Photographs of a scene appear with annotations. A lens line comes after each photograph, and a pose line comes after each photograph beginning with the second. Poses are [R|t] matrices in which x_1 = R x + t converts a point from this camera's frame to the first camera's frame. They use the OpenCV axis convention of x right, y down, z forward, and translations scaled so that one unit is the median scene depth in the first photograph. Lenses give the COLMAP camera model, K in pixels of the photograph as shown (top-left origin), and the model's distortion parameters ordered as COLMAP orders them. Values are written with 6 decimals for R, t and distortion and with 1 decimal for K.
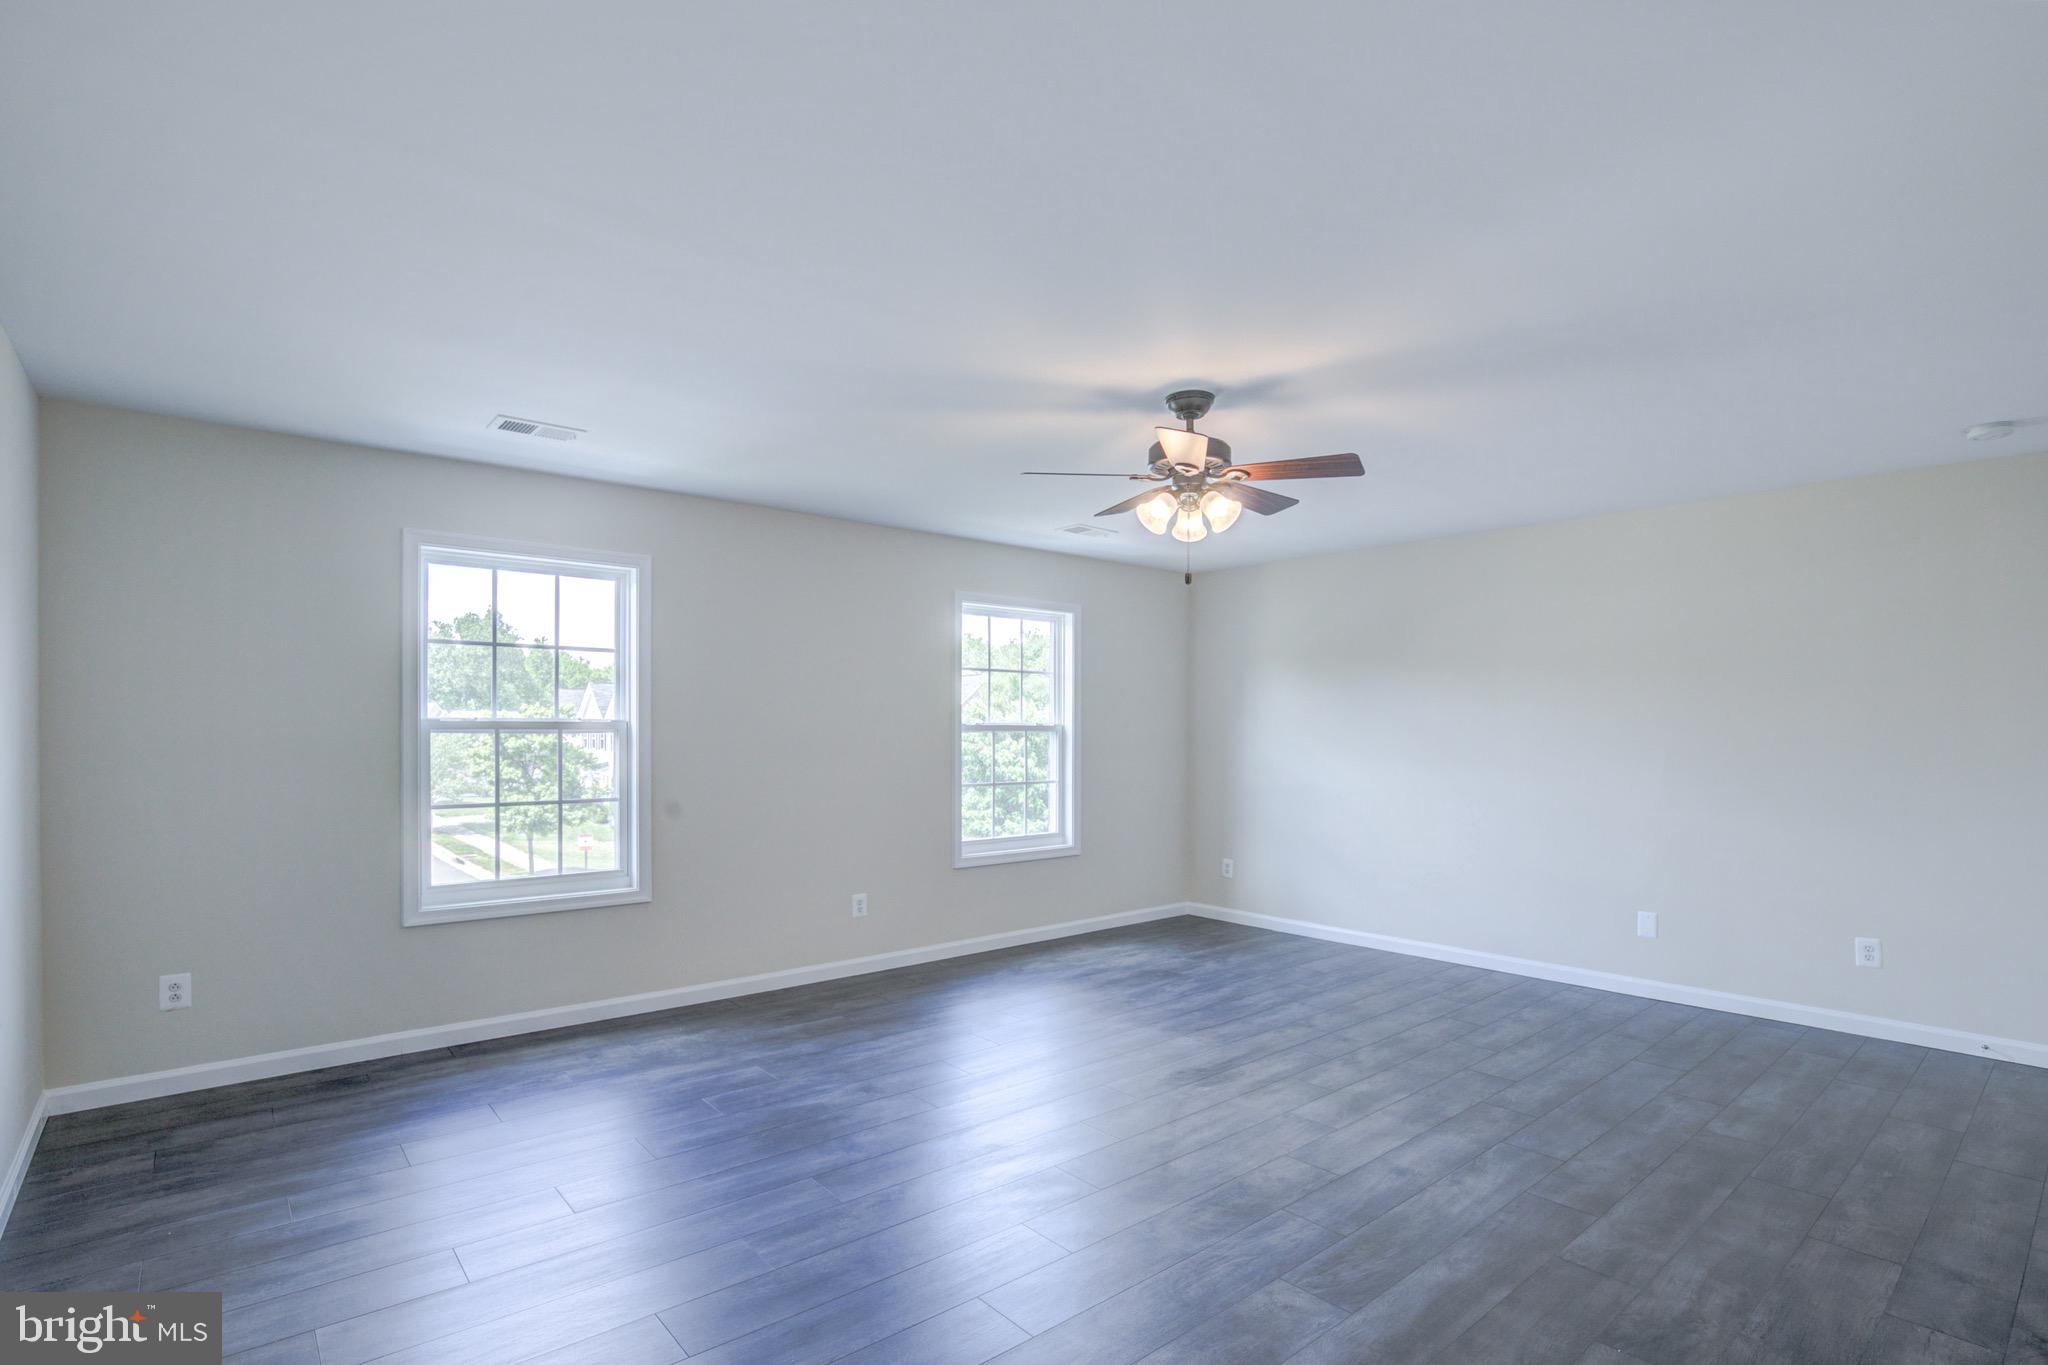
lens RADIAL K [[997.8, 0, 1022.6], [0, 997.8, 734.1], [0, 0, 1]] dist [-0.035923, -0.000125]
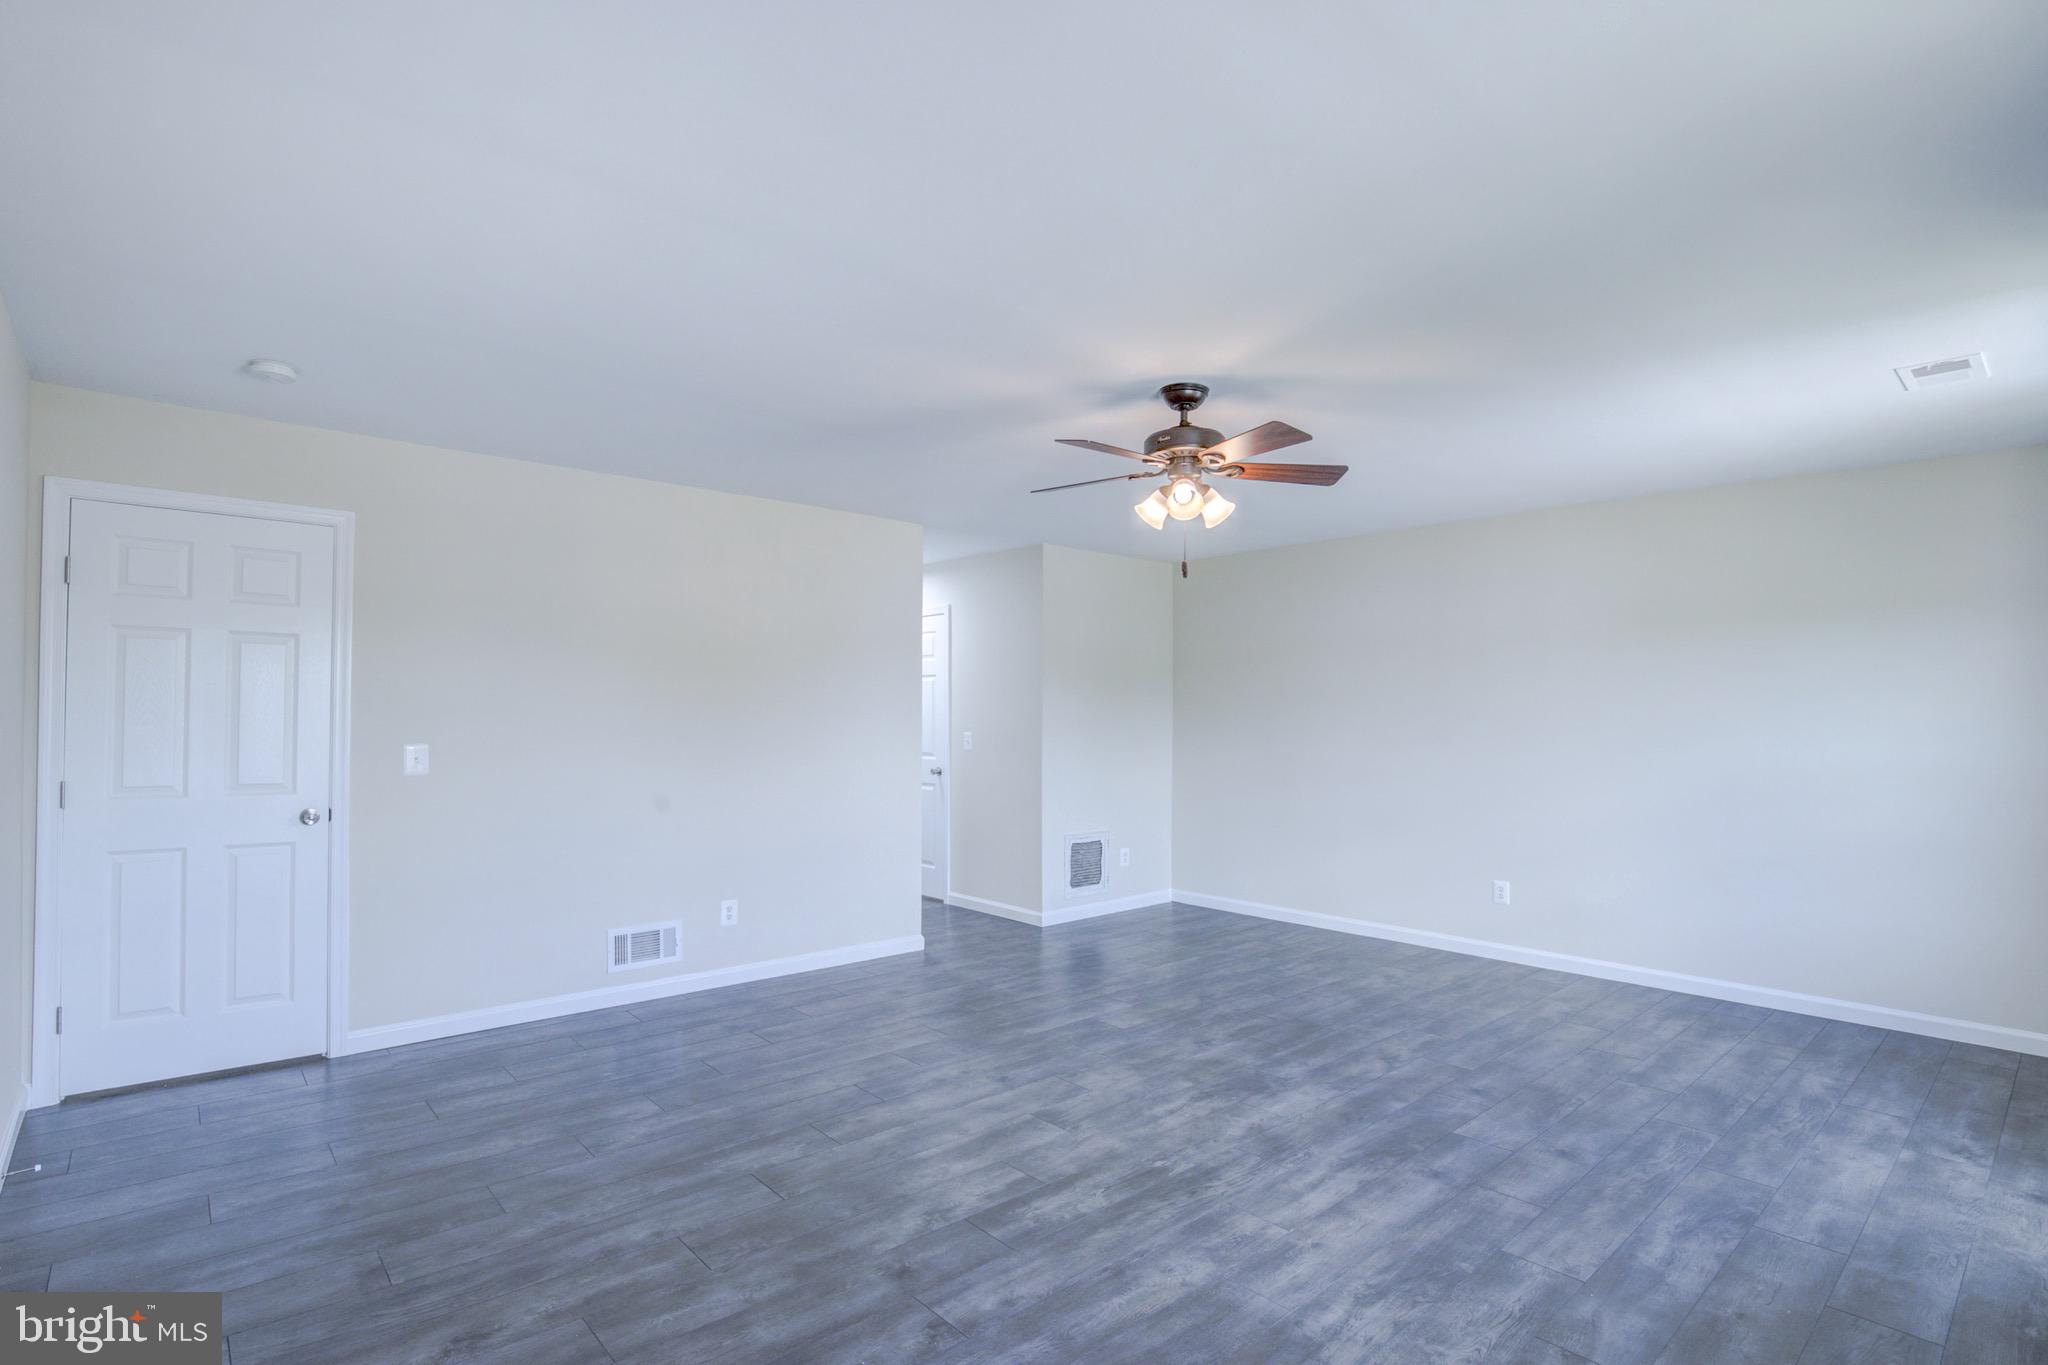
lens RADIAL K [[980.8, 0, 1018.6], [0, 980.8, 700.9], [0, 0, 1]] dist [-0.029552, 0.000151]
pose [[-0.999748, -0.009633, -0.020265, 0.281106], [-0.009395, 0.999886, -0.011785, -0.004908], [0.020376, -0.011592, -0.999725, 1.583178]]
